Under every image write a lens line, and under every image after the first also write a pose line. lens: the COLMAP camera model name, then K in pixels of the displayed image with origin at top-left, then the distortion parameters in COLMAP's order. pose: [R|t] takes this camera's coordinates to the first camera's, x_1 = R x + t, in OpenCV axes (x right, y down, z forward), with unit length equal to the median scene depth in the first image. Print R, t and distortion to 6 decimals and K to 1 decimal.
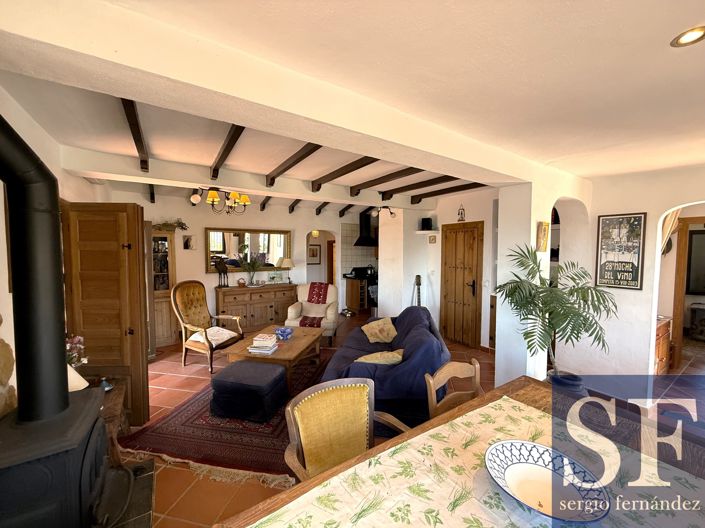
lens RADIAL K [[280.7, 0, 352.5], [0, 280.7, 264.0], [0, 0, 1]] dist [0.002758, 0.000285]
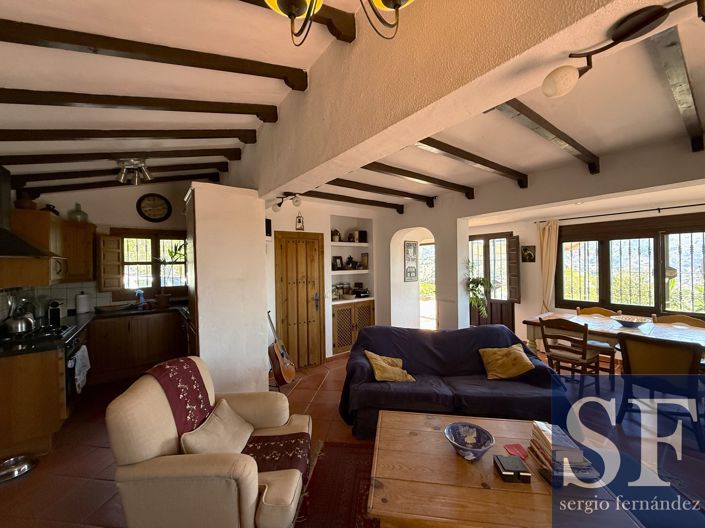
lens RADIAL K [[280.7, 0, 352.5], [0, 280.7, 264.0], [0, 0, 1]] dist [0.002758, 0.000285]
pose [[-0.063940, -0.007447, 0.997926, -0.525224], [0.067051, 0.997680, 0.011741, -0.045371], [-0.995699, 0.067662, -0.063292, 0.918322]]
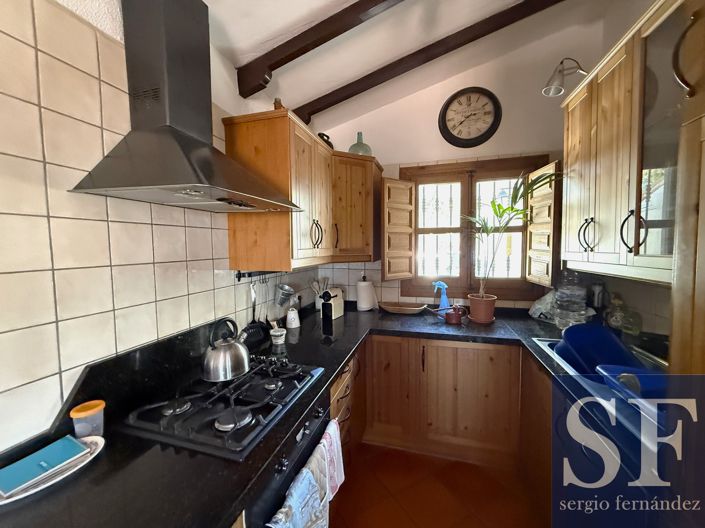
lens RADIAL K [[280.7, 0, 352.5], [0, 280.7, 264.0], [0, 0, 1]] dist [0.002758, 0.000285]
pose [[0.756597, -0.055208, 0.651547, 0.021855], [0.048351, 0.998425, 0.028453, -0.046594], [-0.652092, 0.009975, 0.758074, 1.300403]]
